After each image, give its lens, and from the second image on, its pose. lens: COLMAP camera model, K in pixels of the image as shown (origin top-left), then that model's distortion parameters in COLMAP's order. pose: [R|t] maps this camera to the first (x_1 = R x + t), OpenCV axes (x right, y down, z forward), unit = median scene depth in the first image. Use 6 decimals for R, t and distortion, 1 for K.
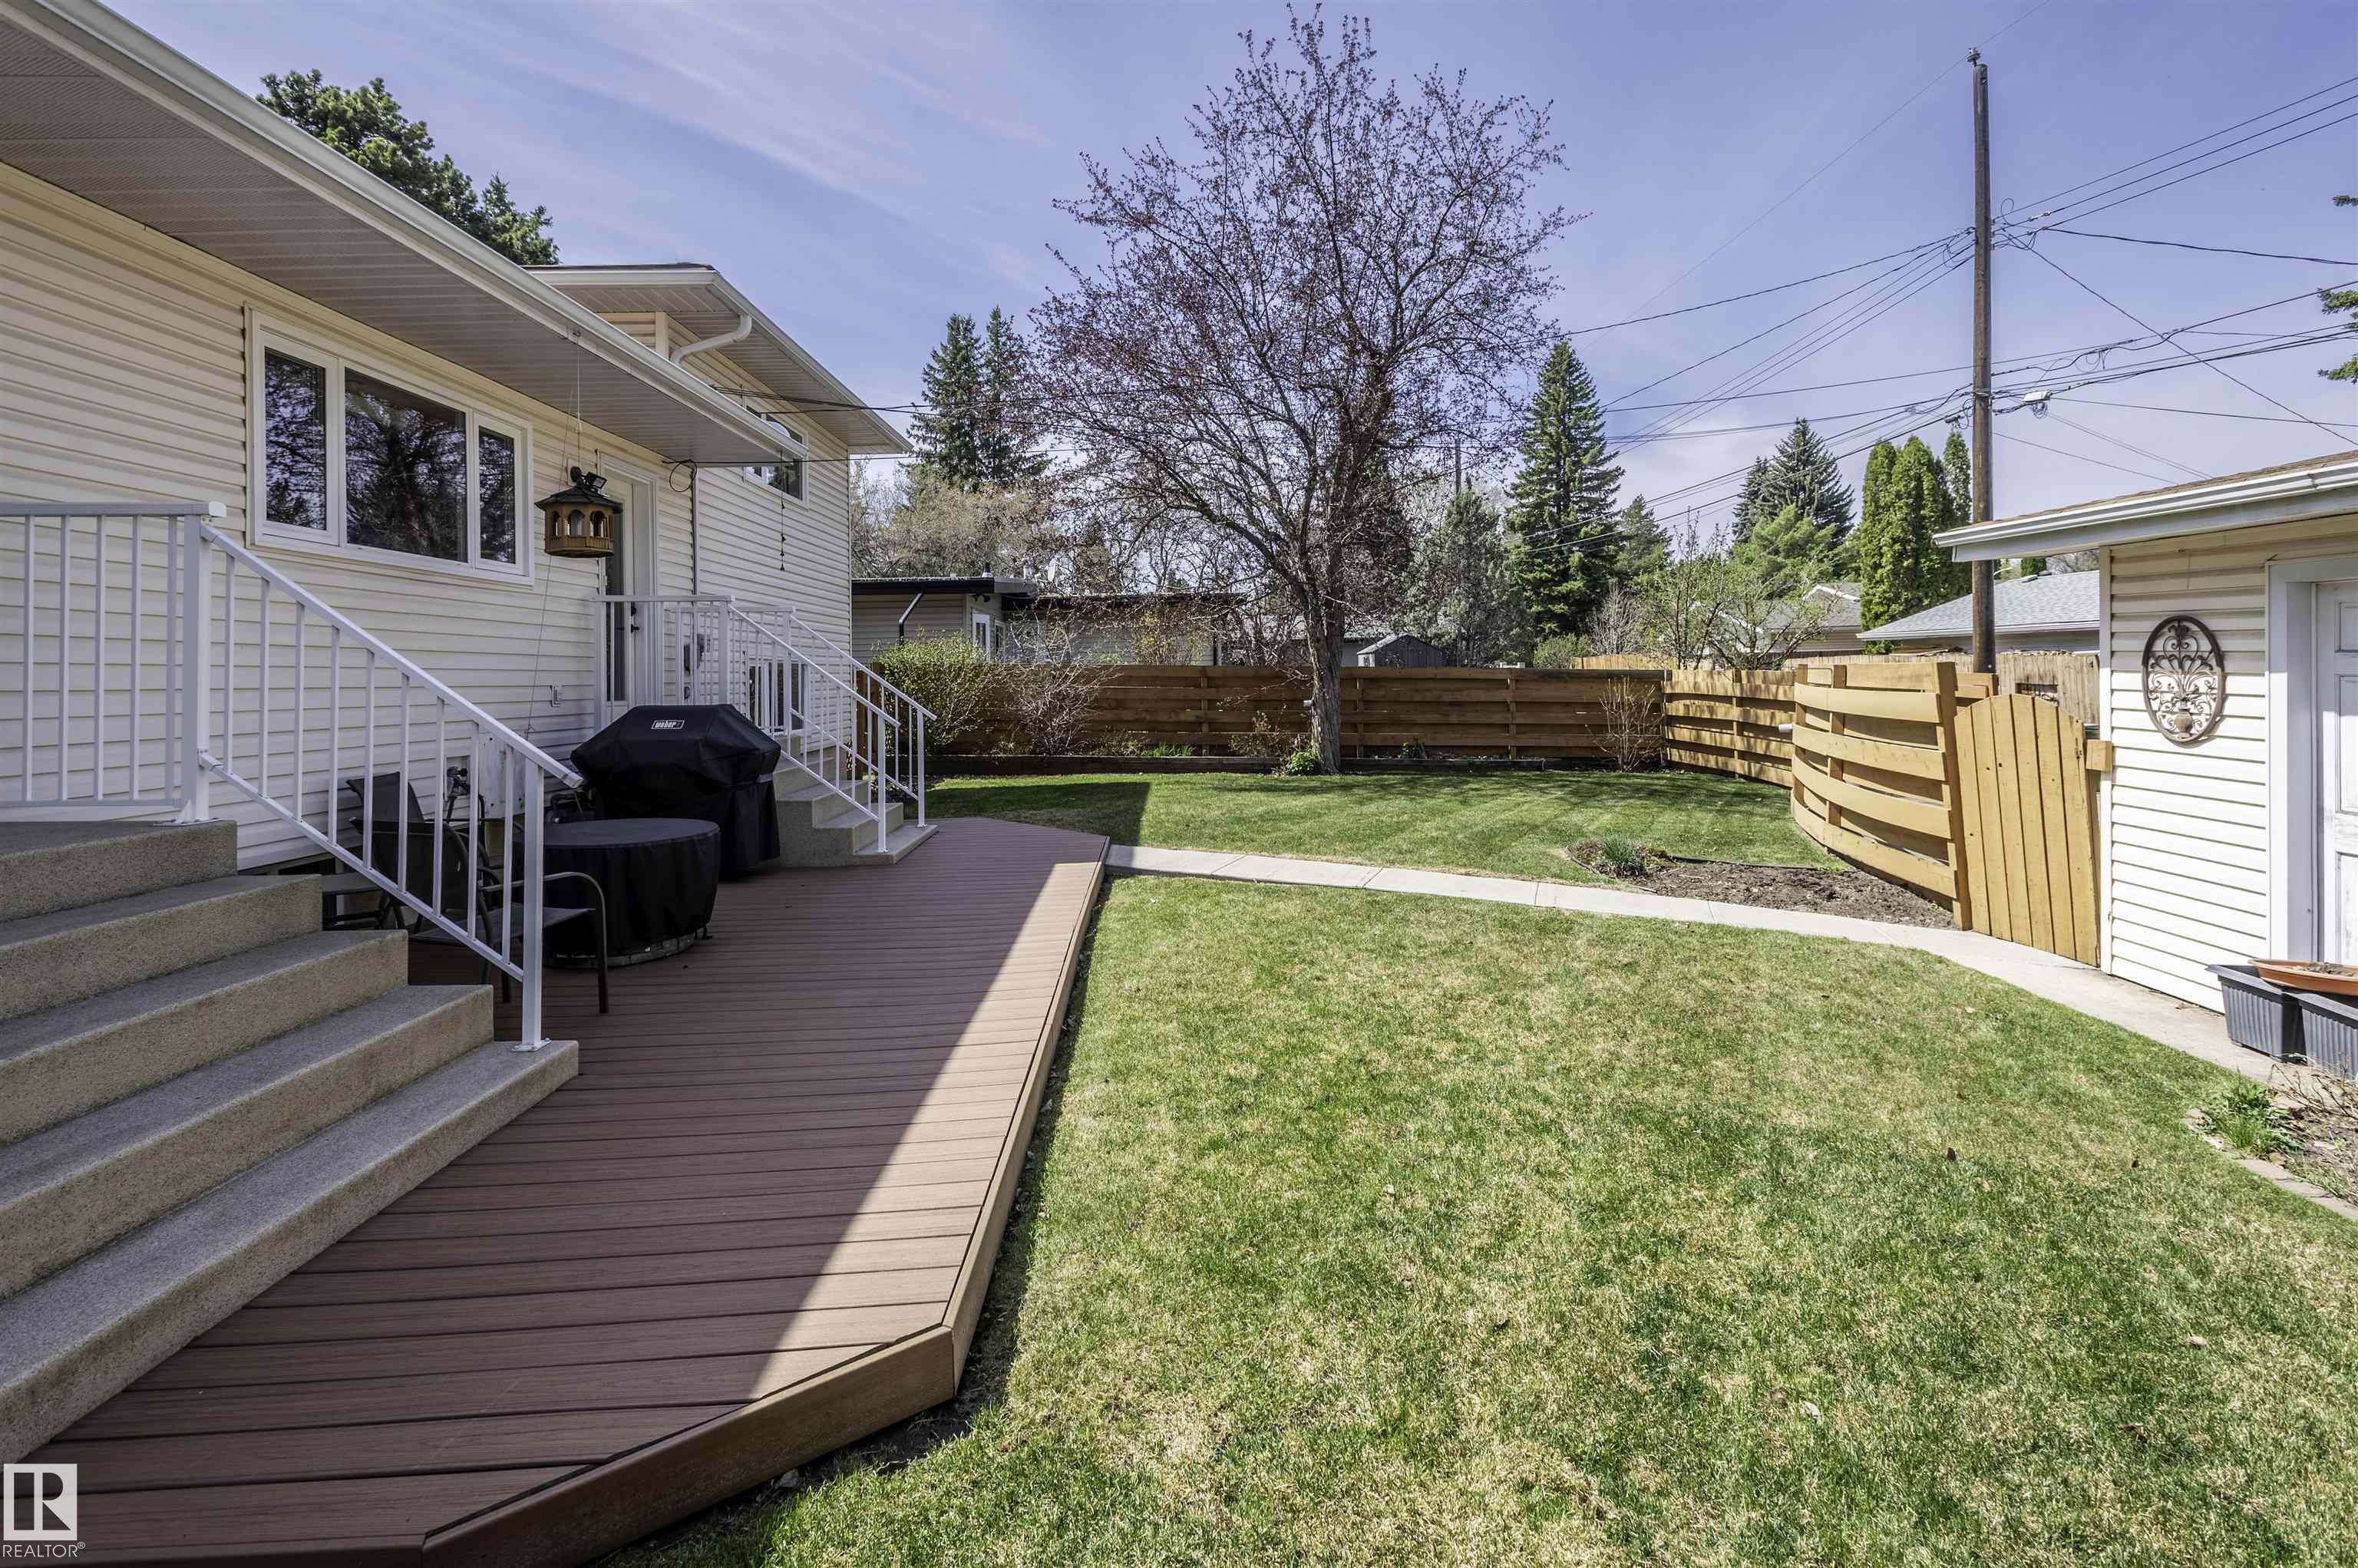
lens RADIAL K [[1162.3, 0, 1191.2], [0, 1162.3, 658.6], [0, 0, 1]] dist [0.011121, -0.000443]
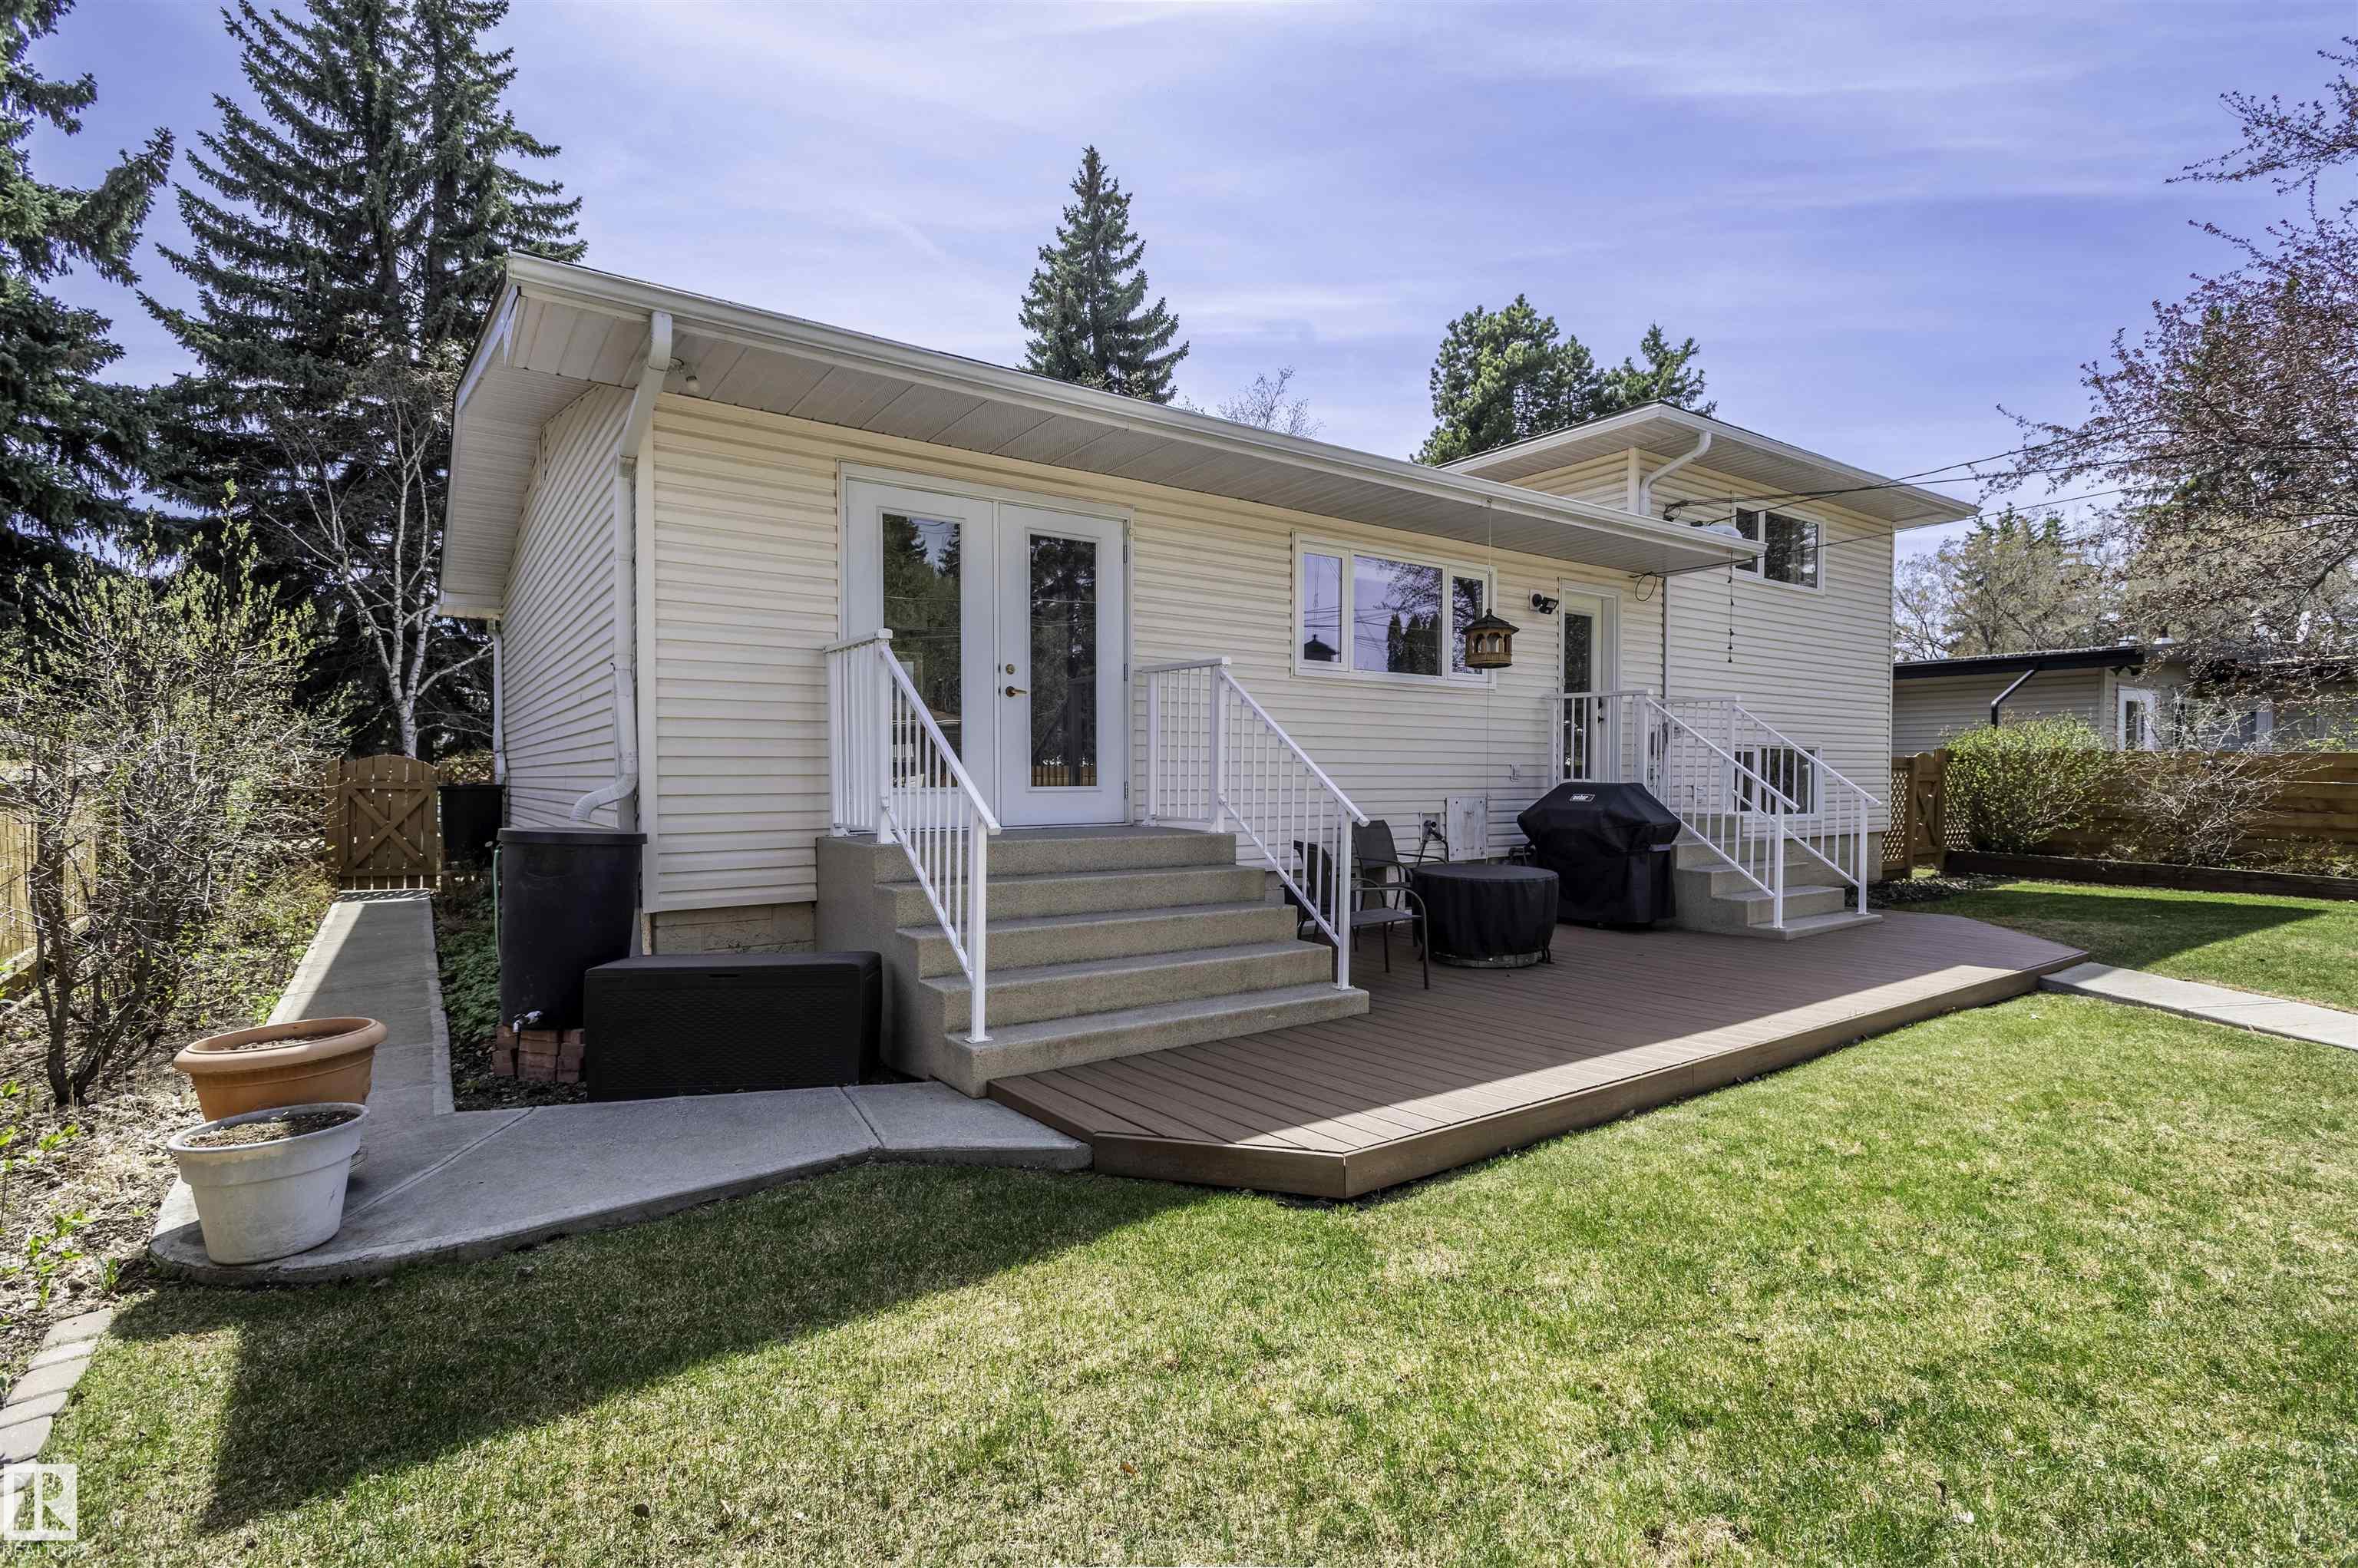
lens RADIAL K [[1117.2, 0, 1179.0], [0, 1117.2, 784.0], [0, 0, 1]] dist [0.009797, -0.000331]
pose [[0.556283, 0.026490, -0.830570, 0.334211], [0.000796, 0.999474, 0.032411, 0.003830], [0.830992, -0.018691, 0.555970, -0.013285]]
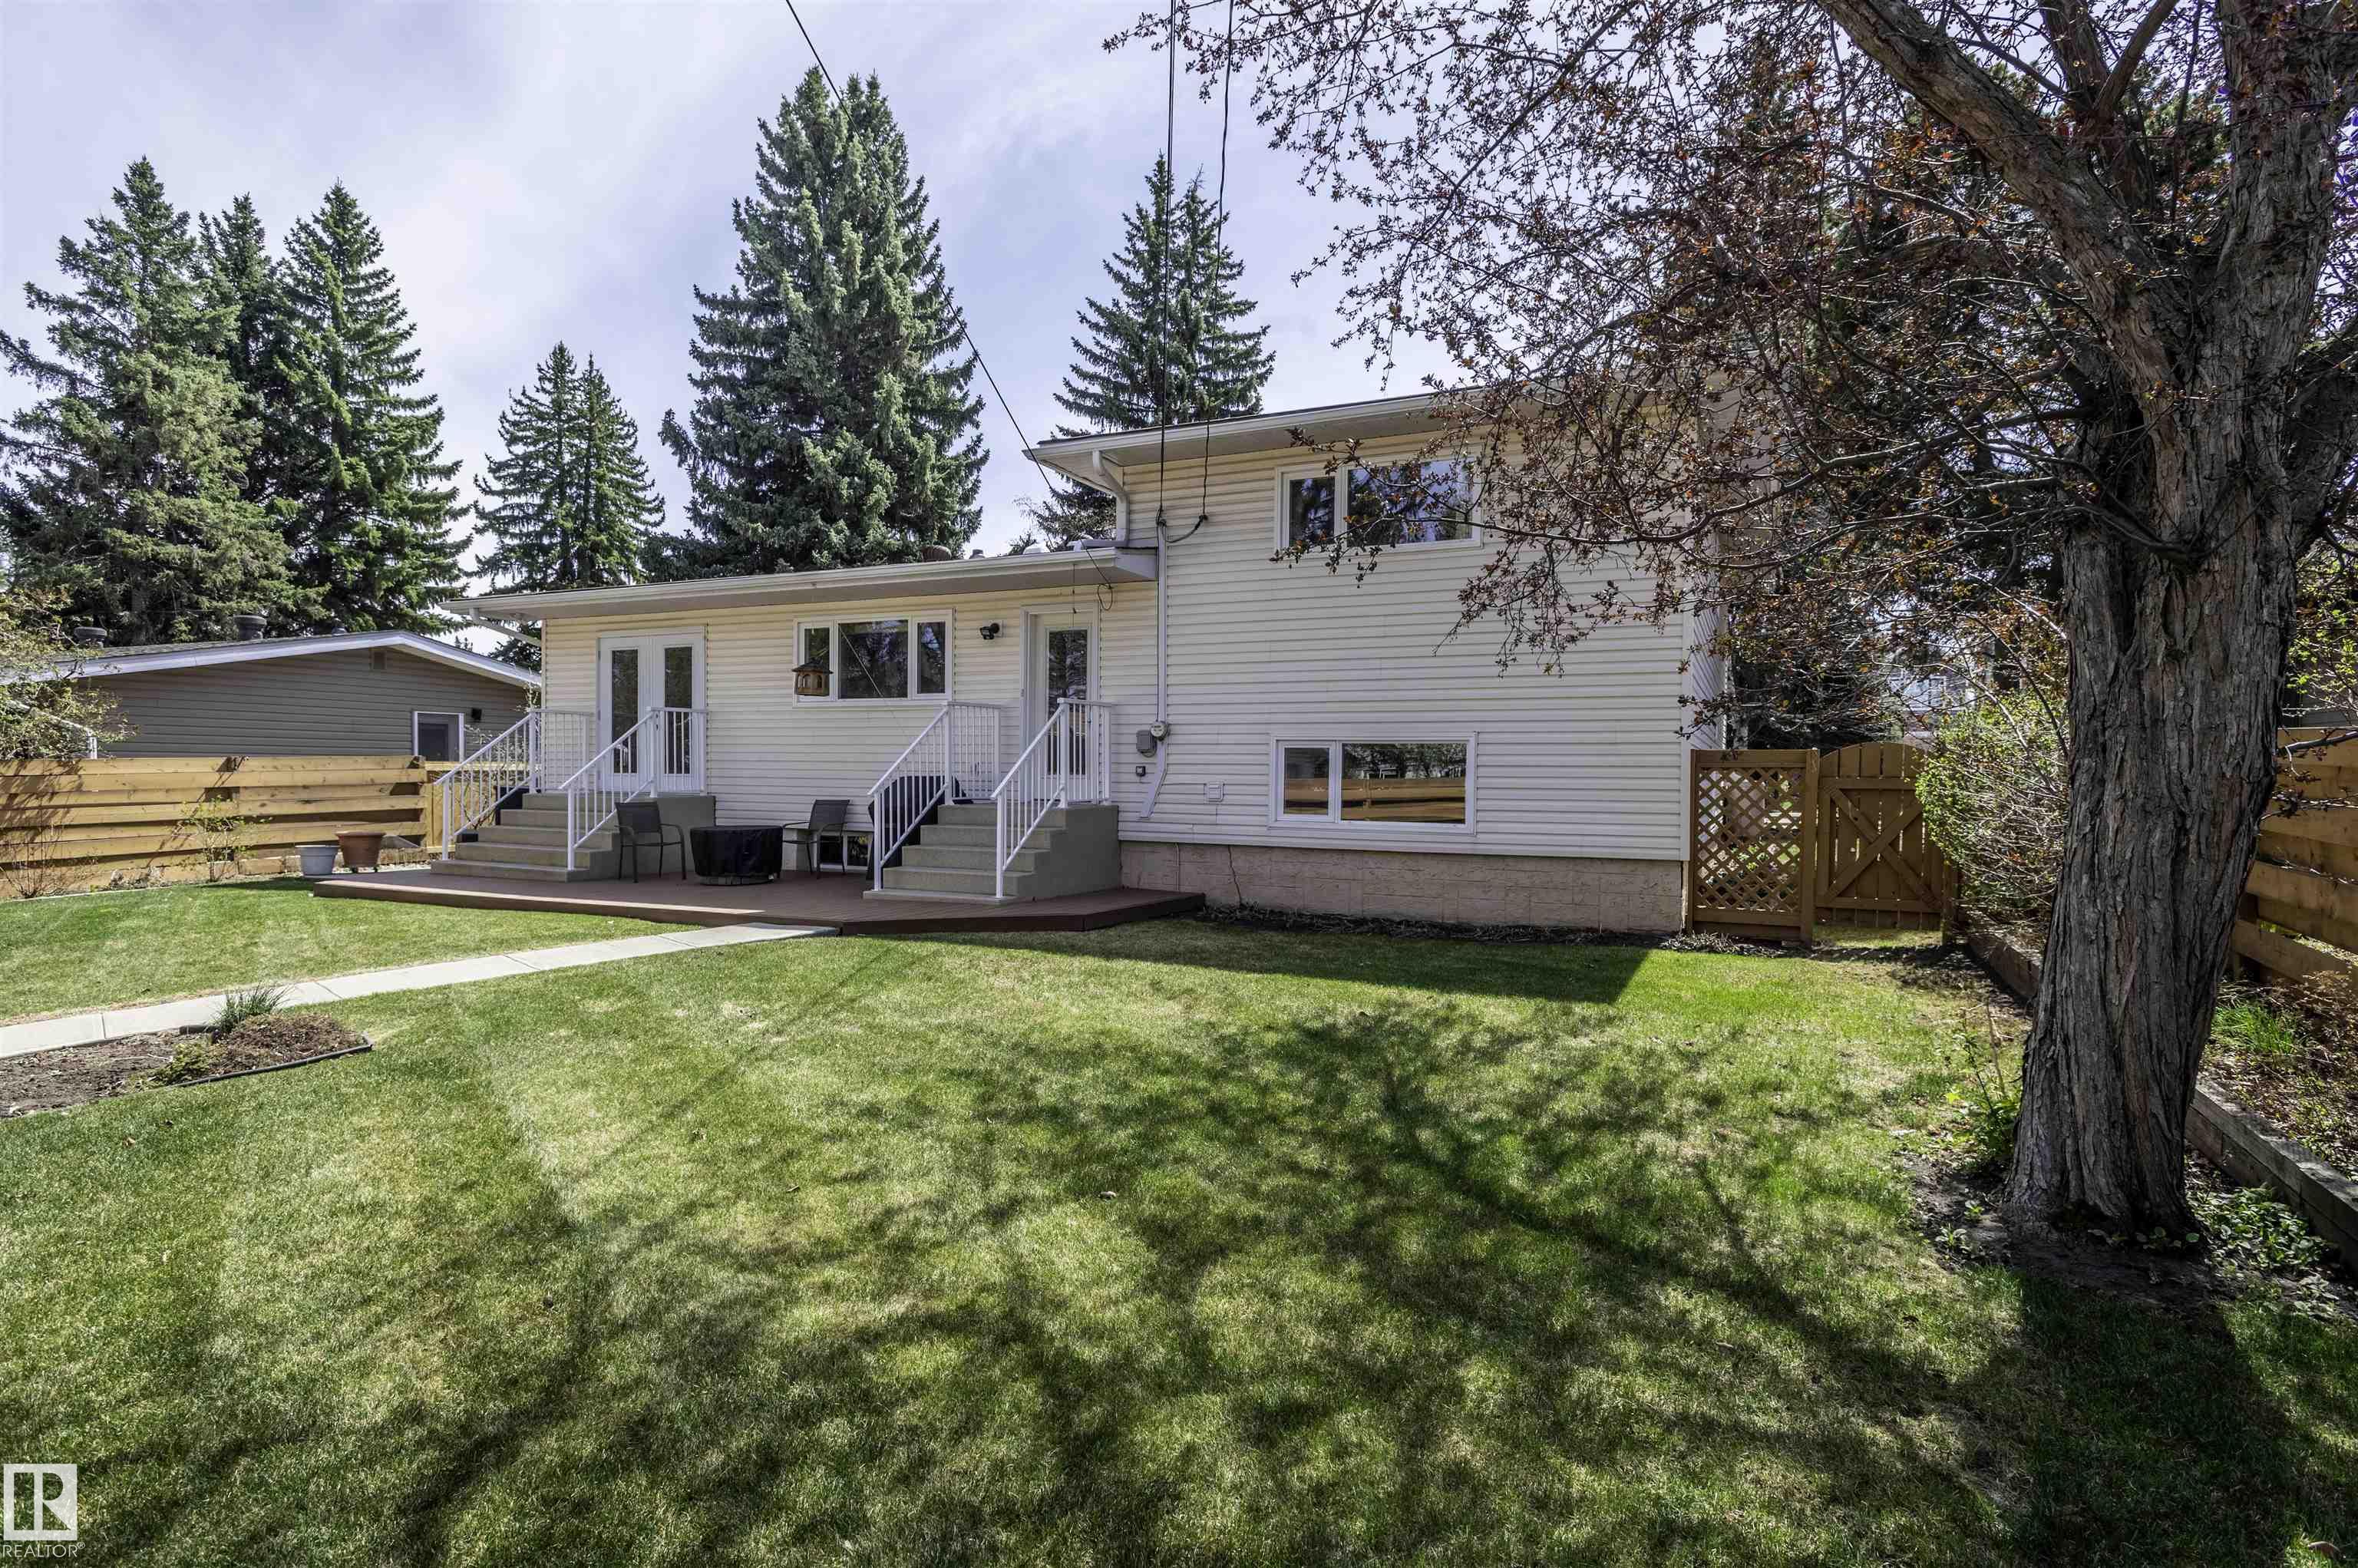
lens RADIAL K [[1213.9, 0, 1190.2], [0, 1213.9, 812.6], [0, 0, 1]] dist [-0.000314, -0.001235]
pose [[-0.445165, 0.021279, -0.895196, 0.956928], [0.002783, 0.999746, 0.022380, 0.061979], [0.895444, 0.007472, -0.445111, 2.250104]]
